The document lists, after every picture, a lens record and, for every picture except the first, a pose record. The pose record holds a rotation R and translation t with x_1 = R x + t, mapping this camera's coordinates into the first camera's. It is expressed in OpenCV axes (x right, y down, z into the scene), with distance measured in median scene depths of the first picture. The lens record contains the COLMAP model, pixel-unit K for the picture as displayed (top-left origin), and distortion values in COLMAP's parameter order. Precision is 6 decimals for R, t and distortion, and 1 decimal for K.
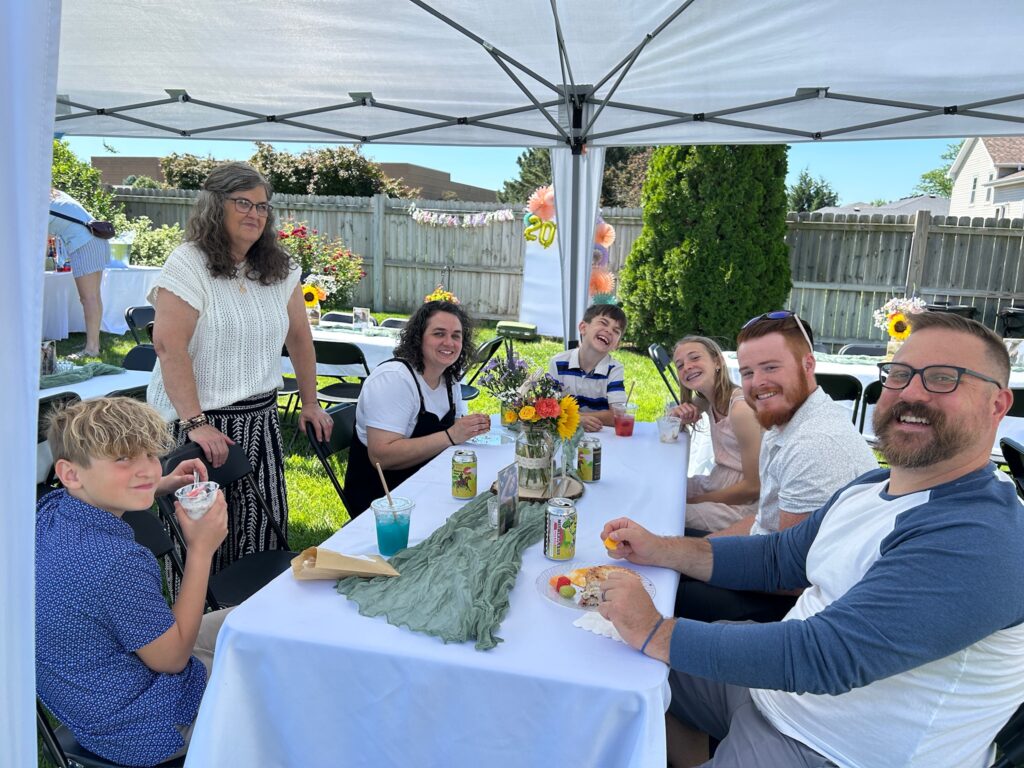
lens RADIAL K [[763.0, 0, 518.0], [0, 763.0, 386.5], [0, 0, 1]] dist [0.011368, 0.000513]
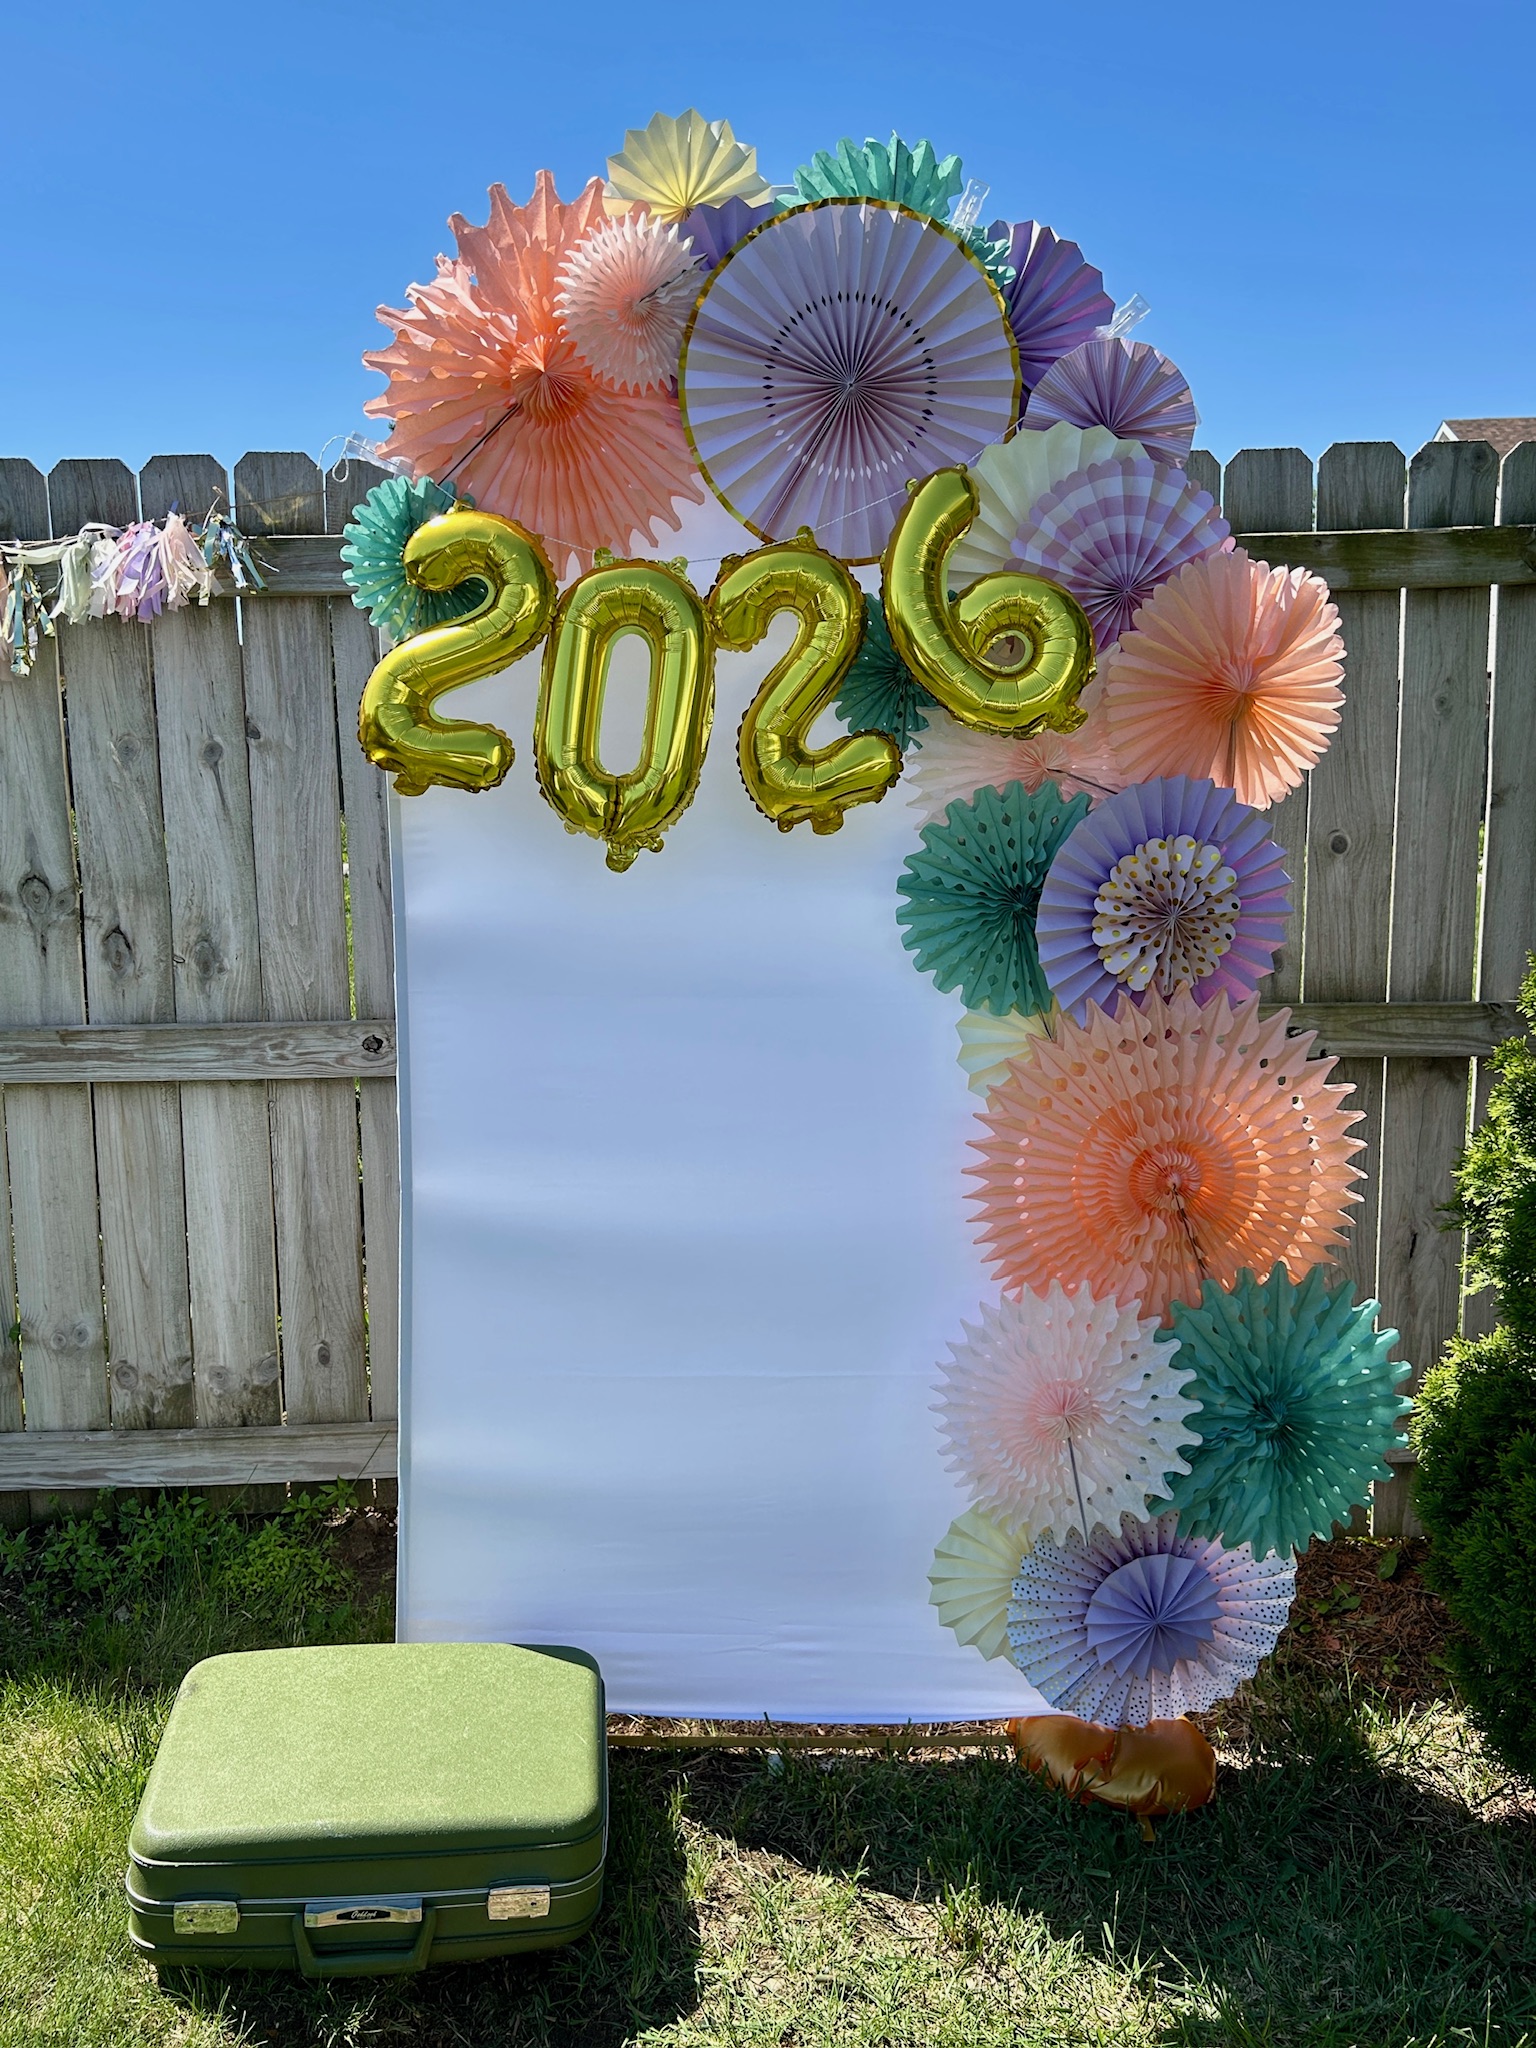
lens RADIAL K [[1526.1, 0, 768.0], [0, 1526.1, 1024.0], [0, 0, 1]] dist [0.011368, 0.000513]
pose [[0.962854, -0.098212, 0.251530, 0.004881], [0.101456, 0.994840, 0.000070, -0.148769], [-0.250239, 0.025452, 0.967850, 0.760785]]
